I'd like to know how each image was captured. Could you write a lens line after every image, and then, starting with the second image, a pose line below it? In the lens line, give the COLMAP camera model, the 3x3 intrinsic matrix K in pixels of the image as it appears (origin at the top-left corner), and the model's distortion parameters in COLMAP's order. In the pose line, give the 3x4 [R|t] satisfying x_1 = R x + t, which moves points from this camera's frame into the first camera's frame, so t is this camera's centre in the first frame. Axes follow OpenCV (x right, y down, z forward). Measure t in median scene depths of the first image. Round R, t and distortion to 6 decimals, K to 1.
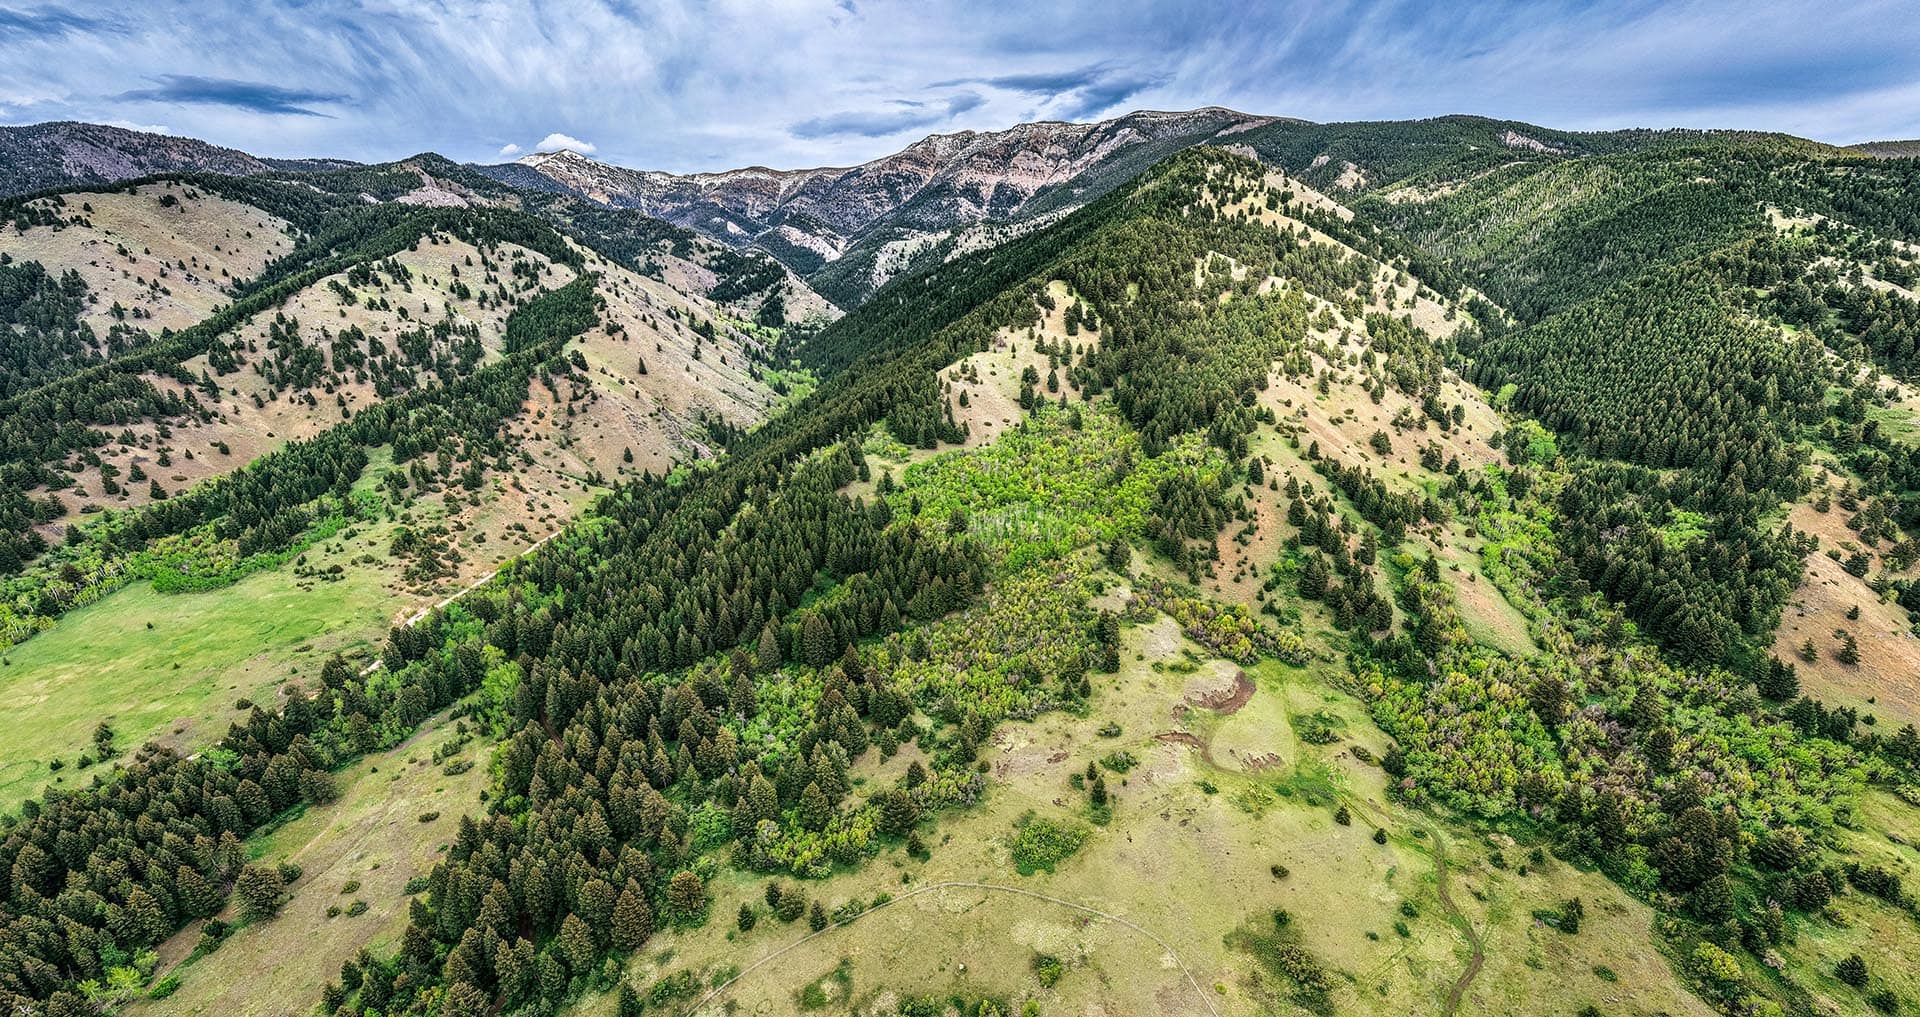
lens RADIAL K [[824.1, 0, 960.0], [0, 824.1, 508.5], [0, 0, 1]] dist [0.000175, 0.000234]
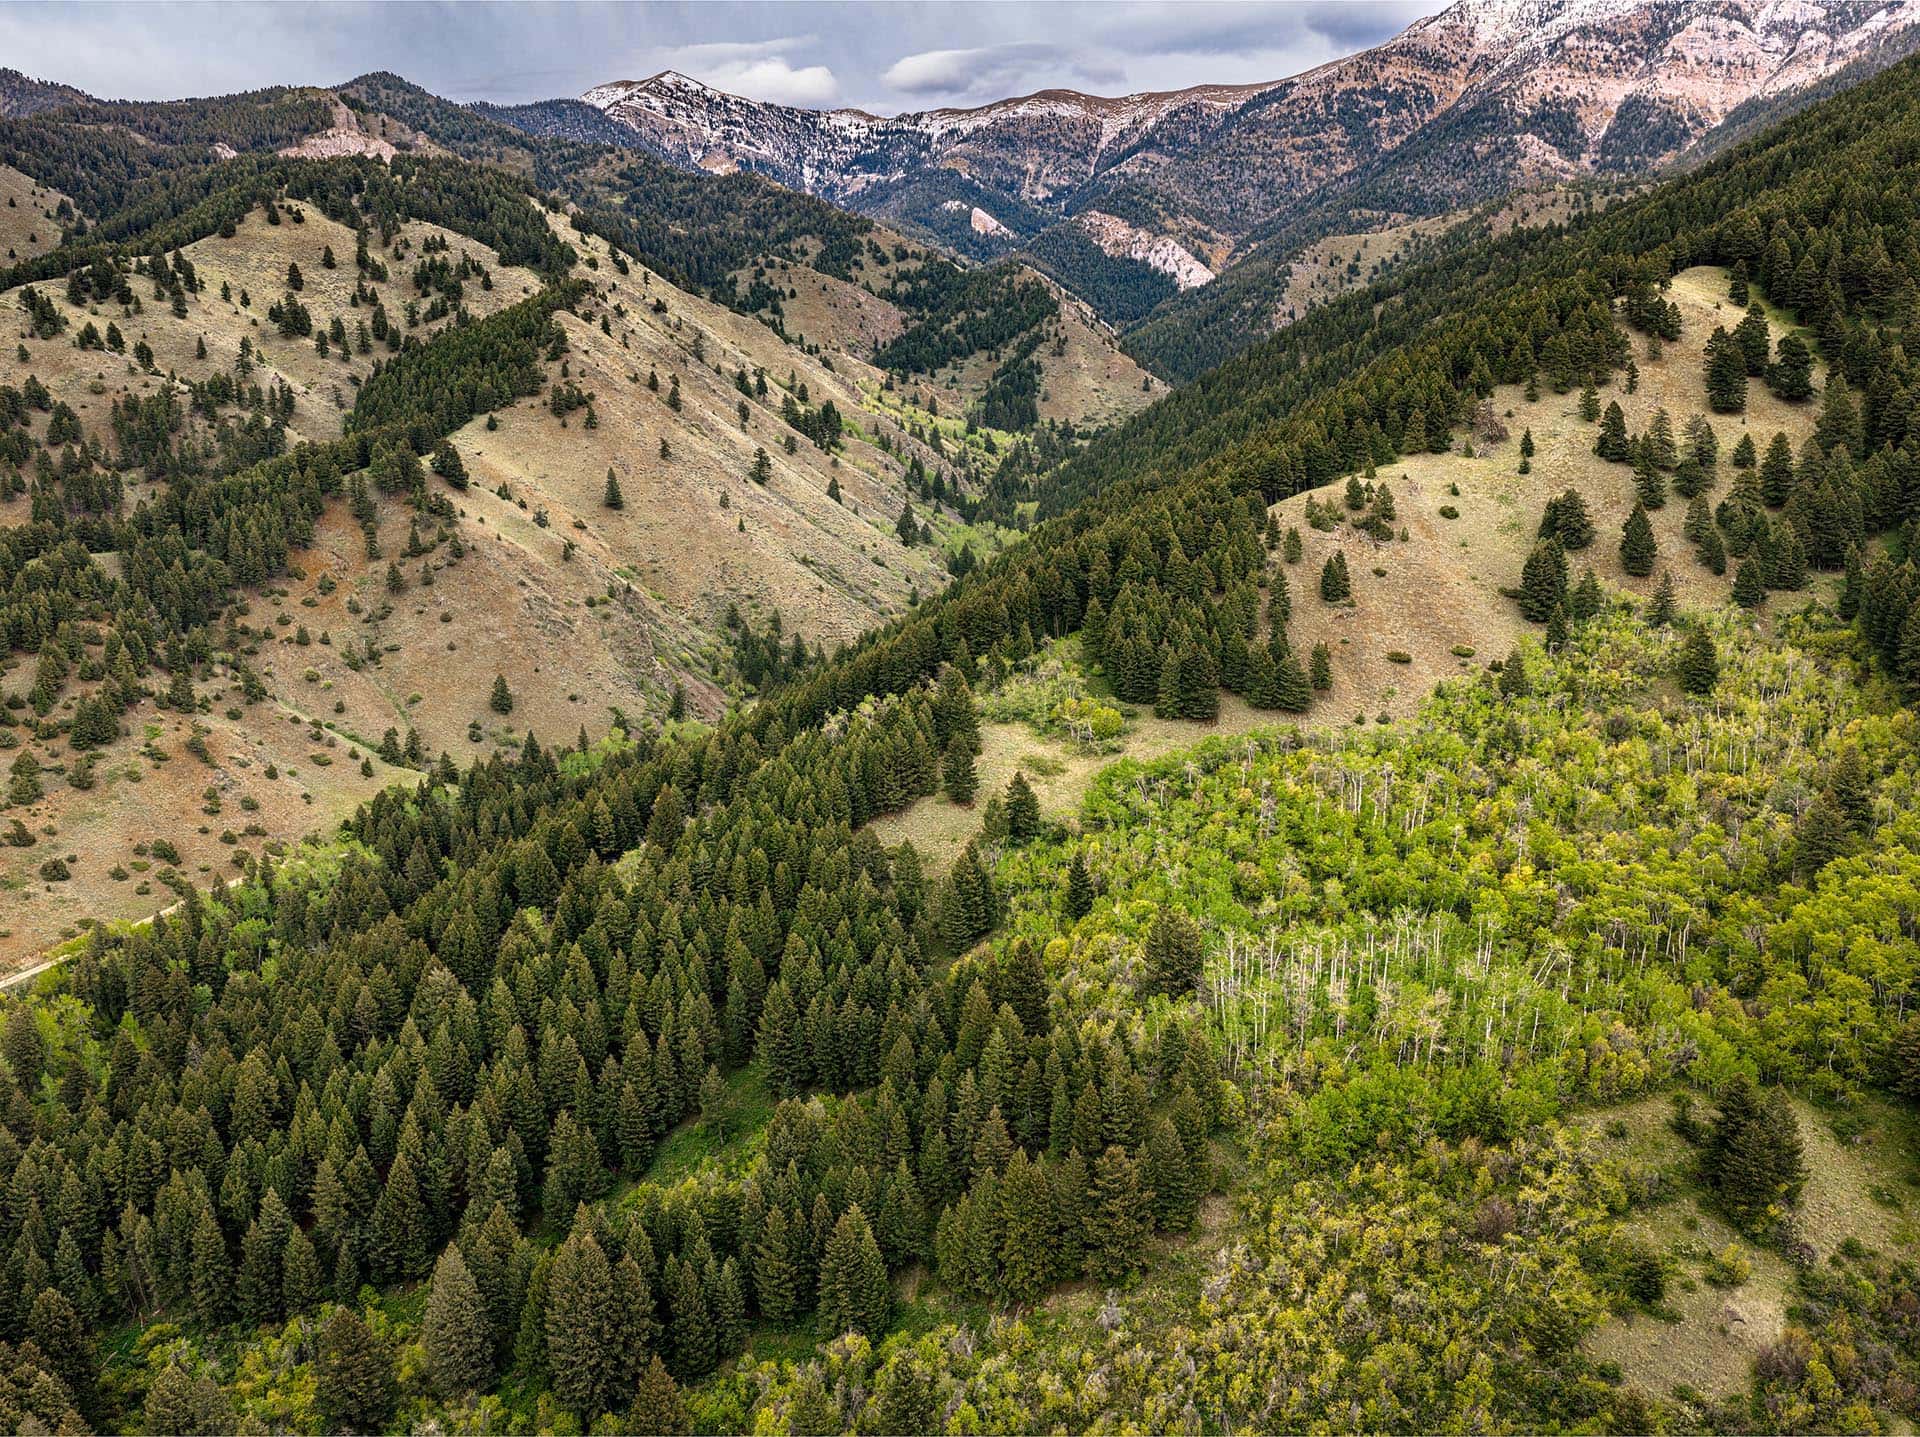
lens RADIAL K [[1831.8, 0, 960.0], [0, 1831.8, 718.5], [0, 0, 1]] dist [0.005152, -0.004580]
pose [[0.948992, 0.064778, -0.308573, 0.075759], [-0.091786, 0.993039, -0.073815, -0.008694], [0.301643, 0.098372, 0.948332, 0.220533]]
